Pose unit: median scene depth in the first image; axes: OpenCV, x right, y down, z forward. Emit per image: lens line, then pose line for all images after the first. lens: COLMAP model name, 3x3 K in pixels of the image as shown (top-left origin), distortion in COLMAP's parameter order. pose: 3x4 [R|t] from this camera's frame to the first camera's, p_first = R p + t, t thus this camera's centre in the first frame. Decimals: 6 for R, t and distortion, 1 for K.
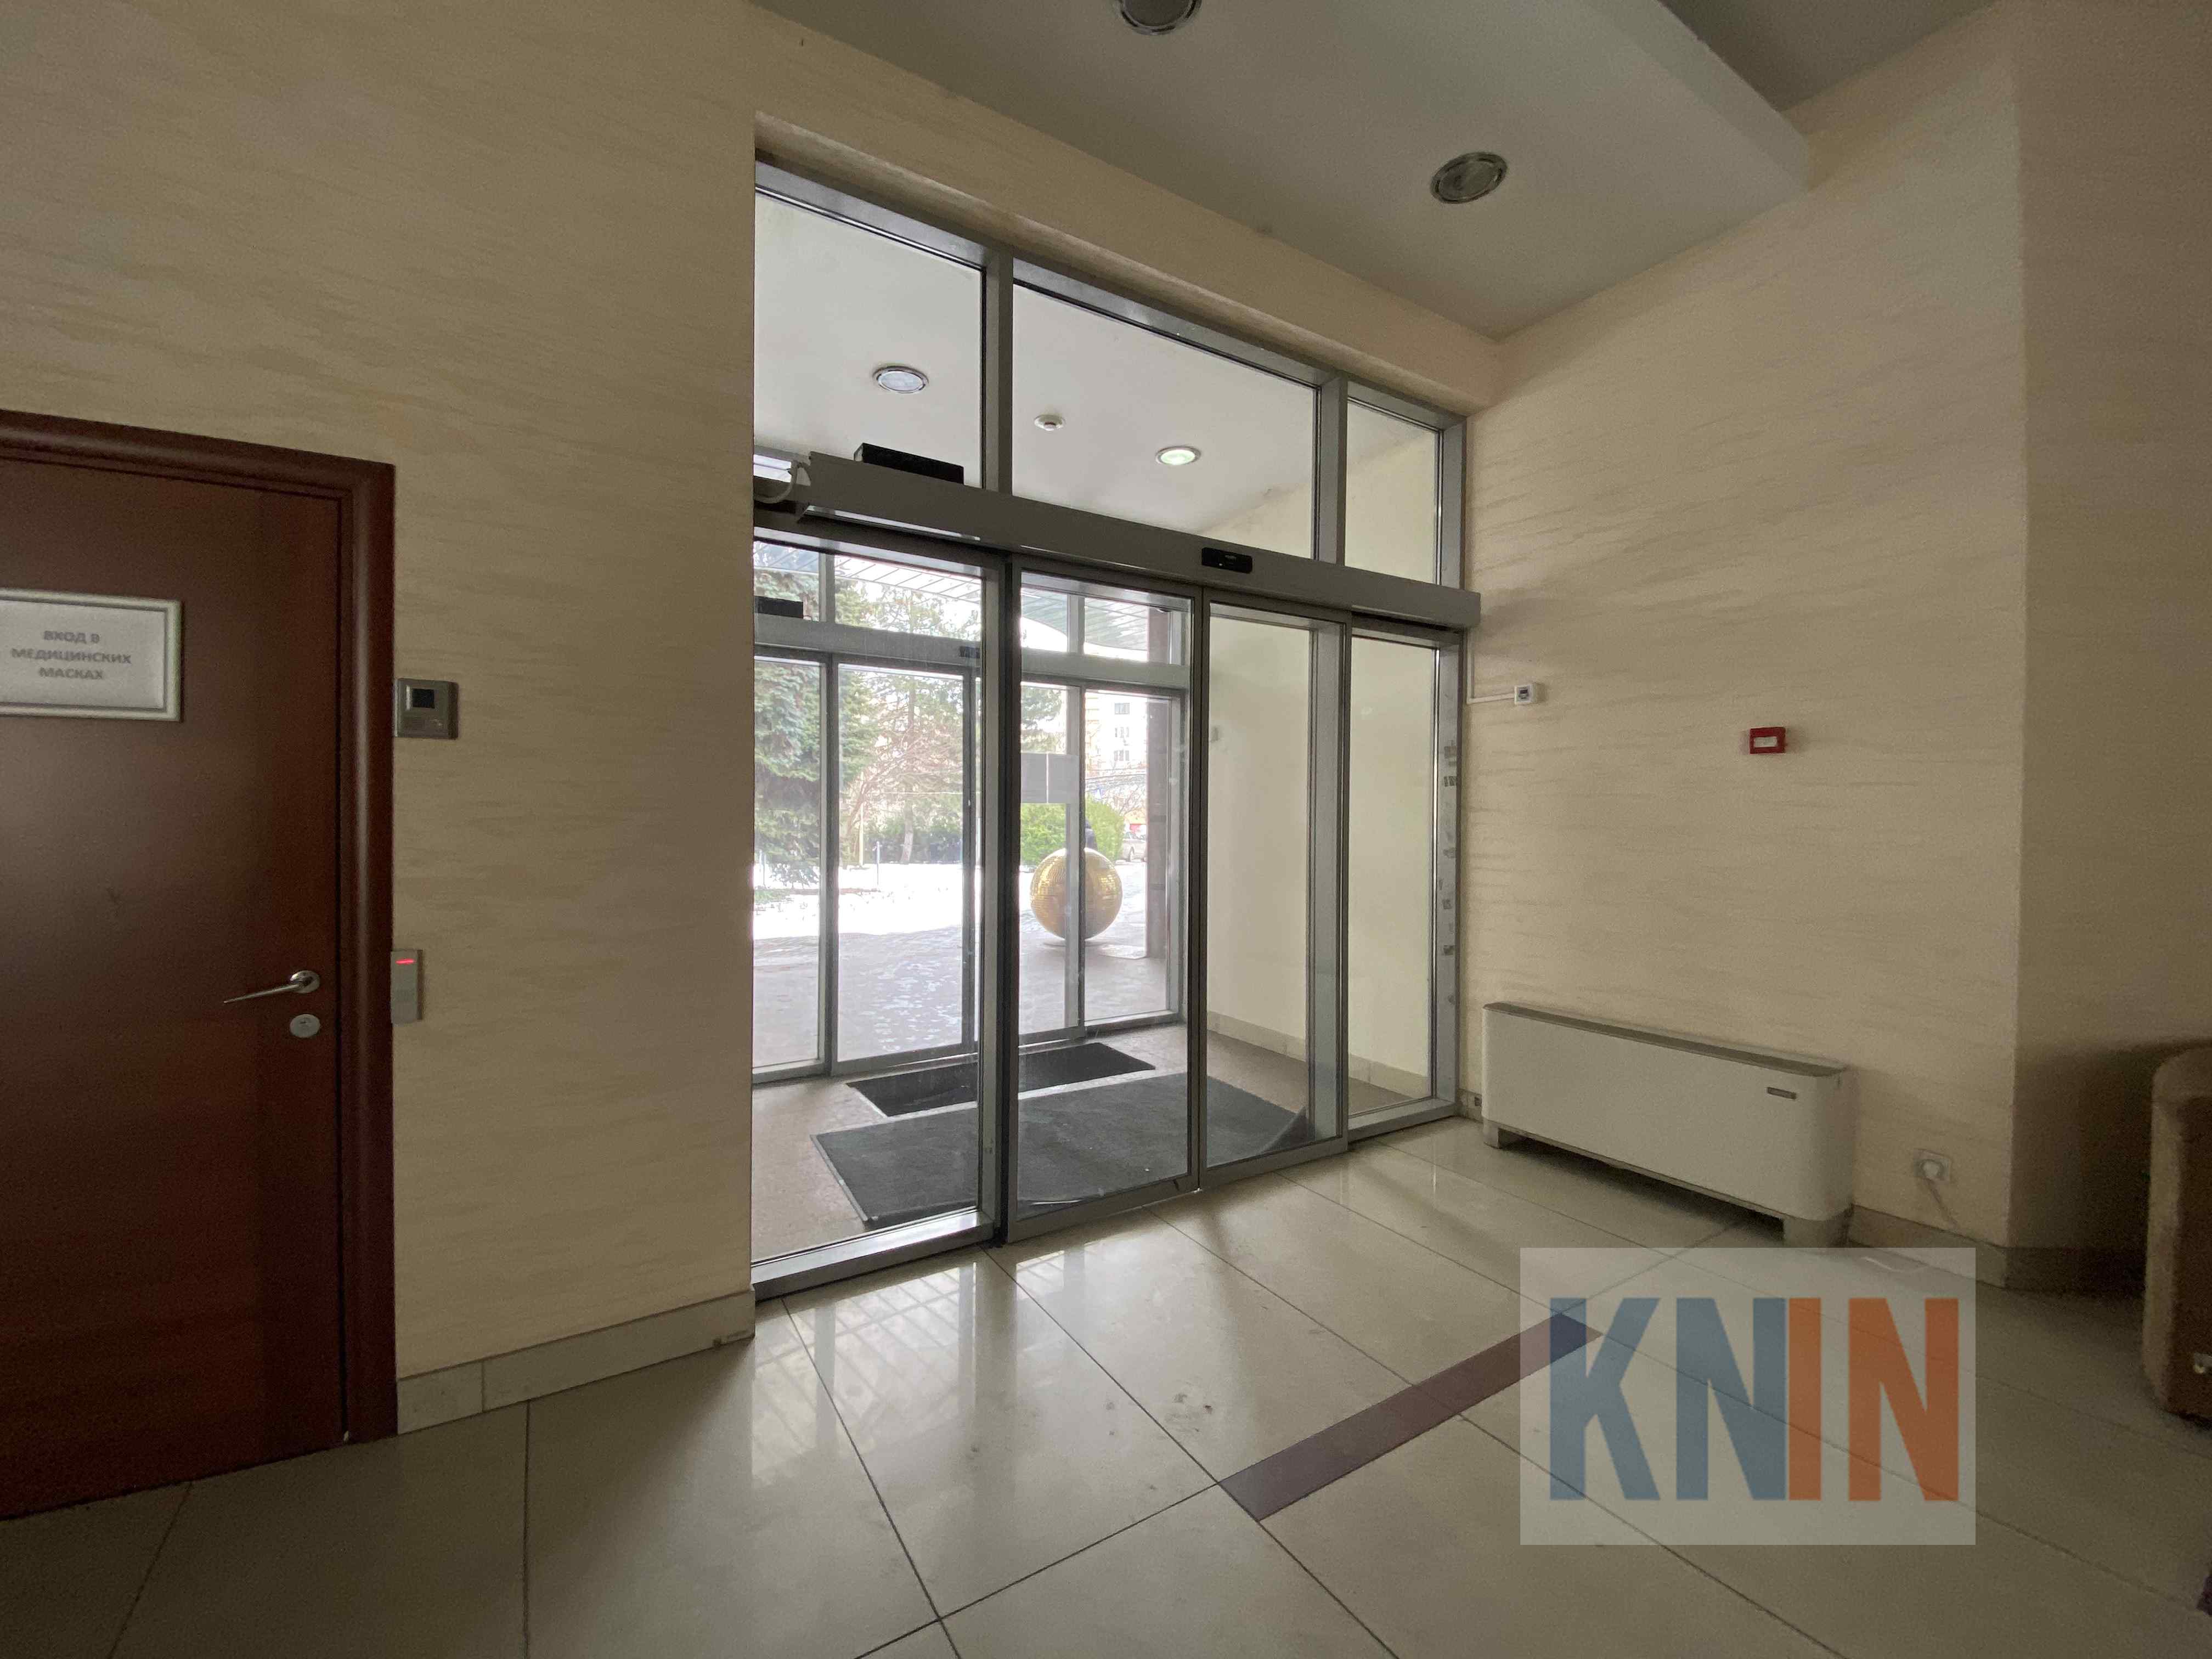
lens RADIAL K [[896.5, 0, 1107.9], [0, 896.5, 822.3], [0, 0, 1]] dist [0.000312, -0.000422]
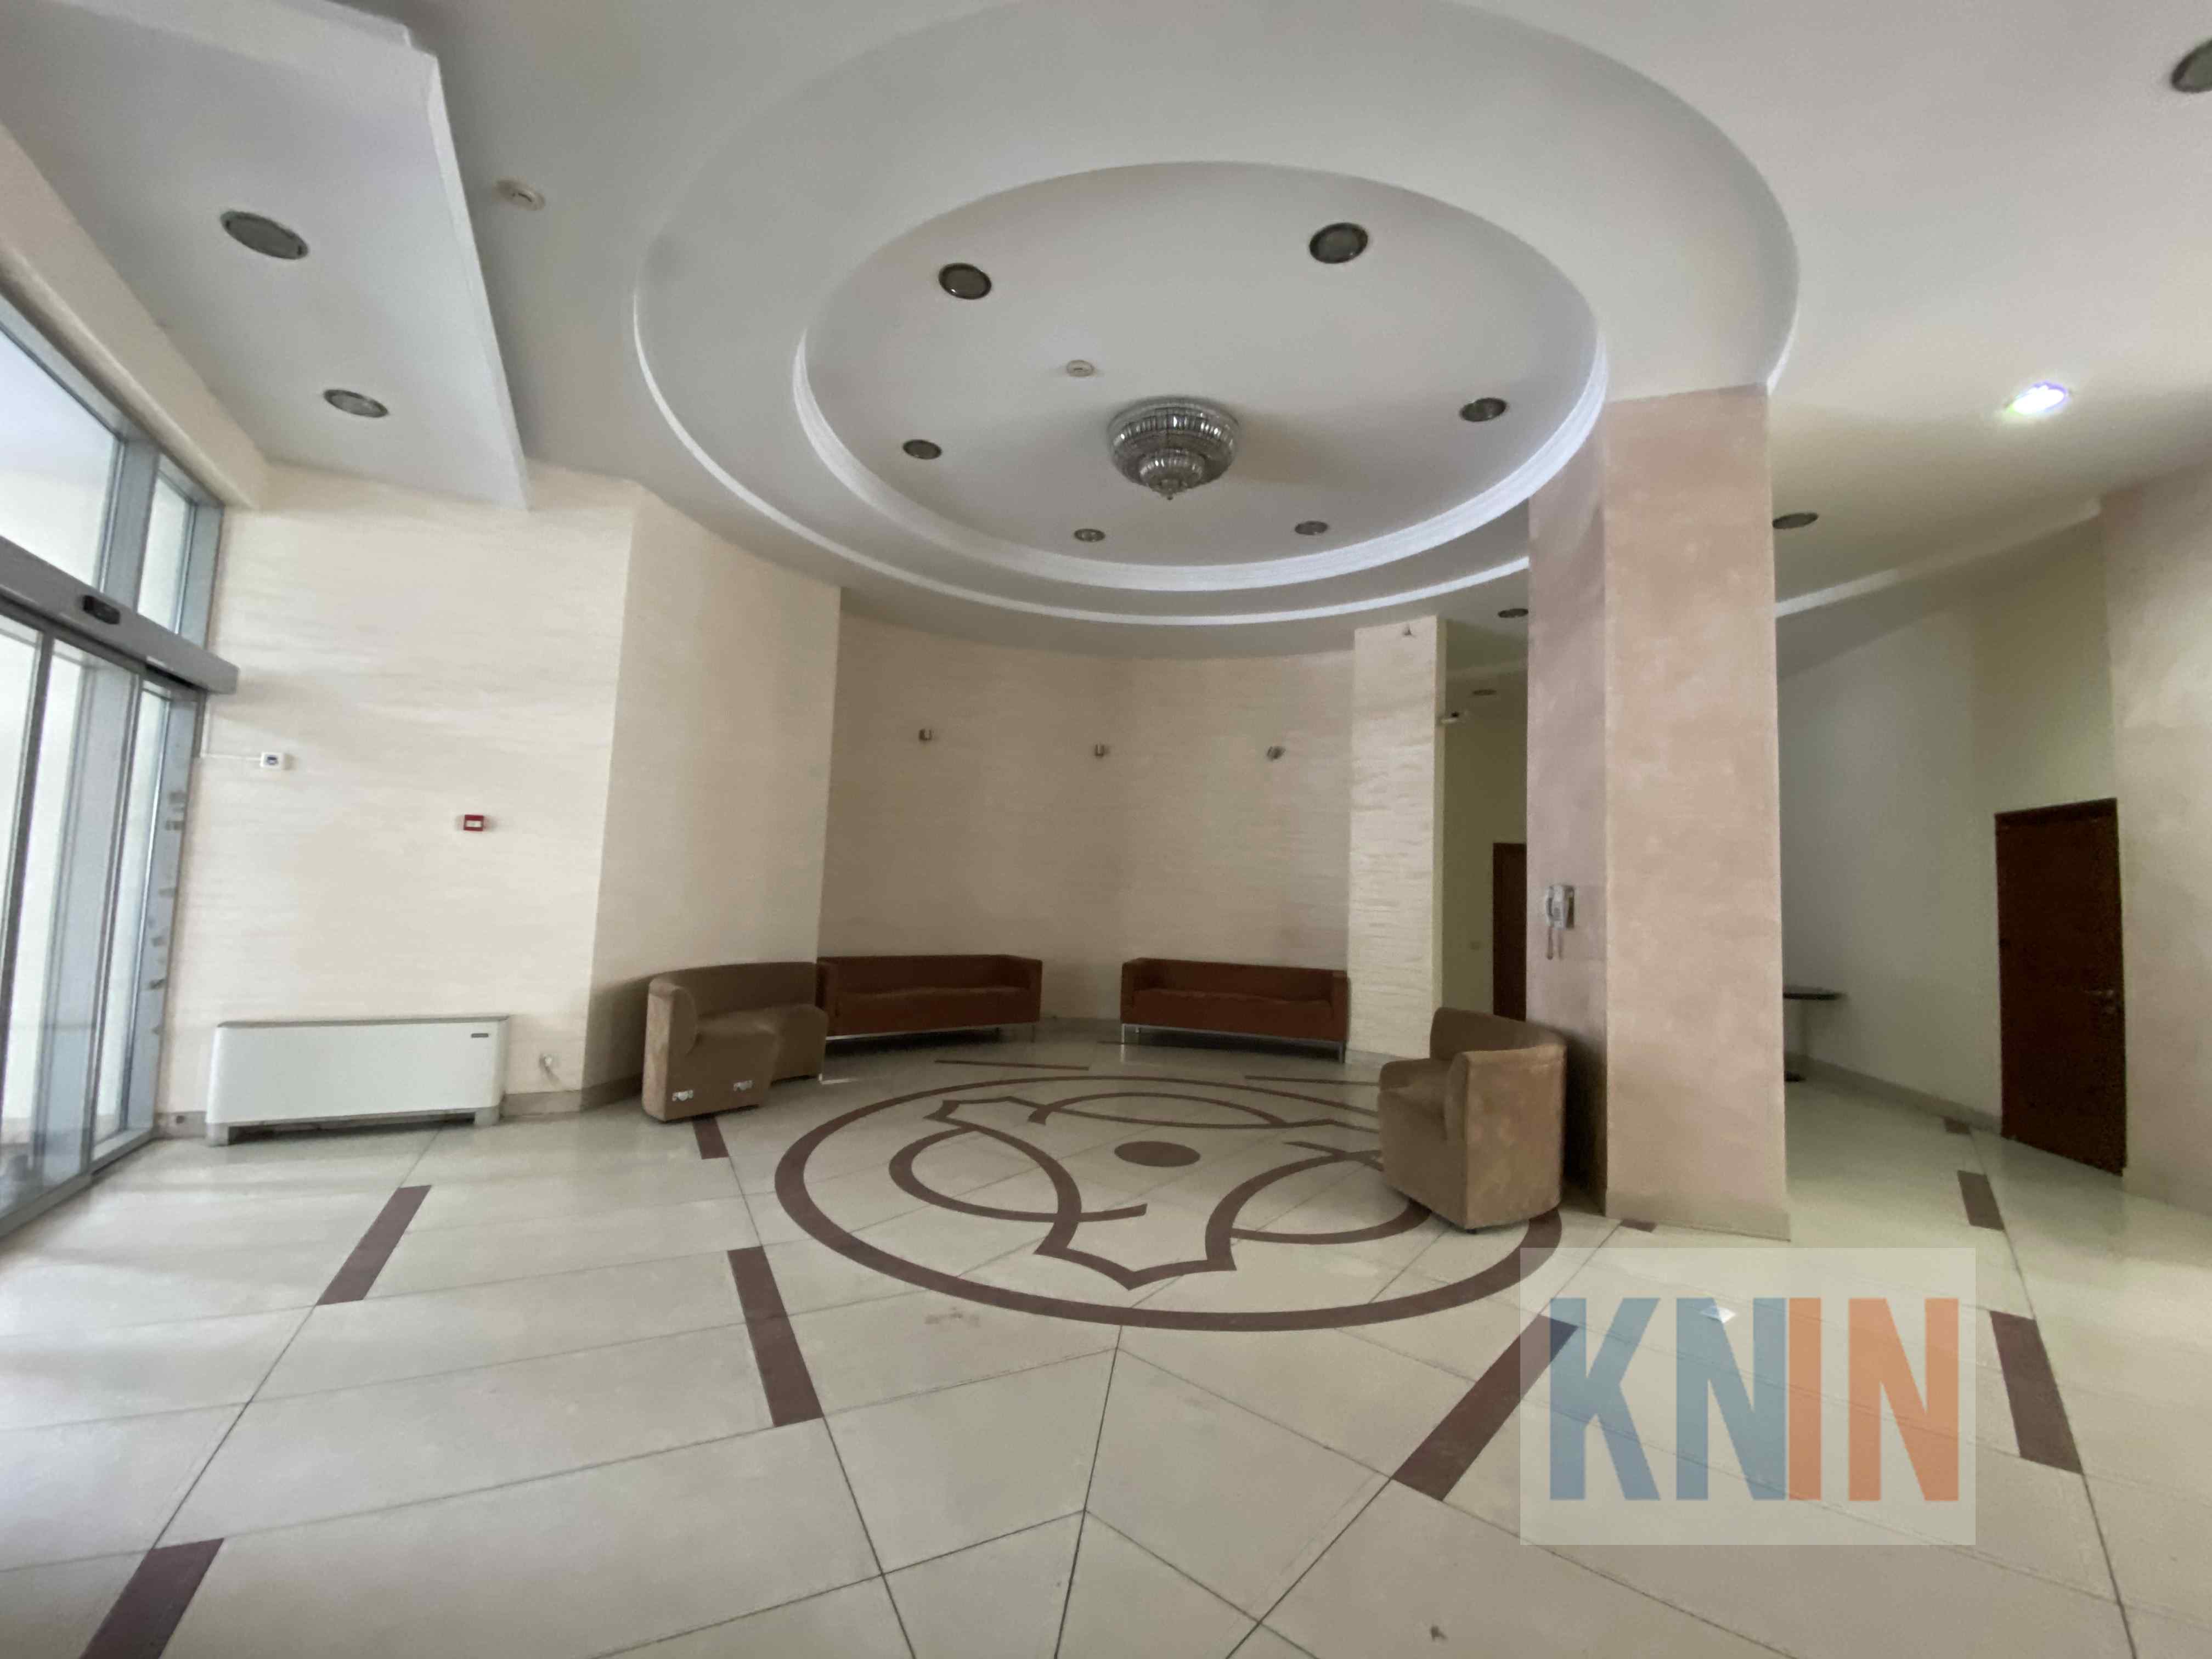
lens RADIAL K [[896.5, 0, 1108.2], [0, 896.5, 835.4], [0, 0, 1]] dist [0.000312, -0.000422]
pose [[0.057883, 0.066687, 0.996094, -0.684529], [-0.031726, 0.997385, -0.064930, 0.000282], [-0.997819, -0.027843, 0.059848, -0.202197]]
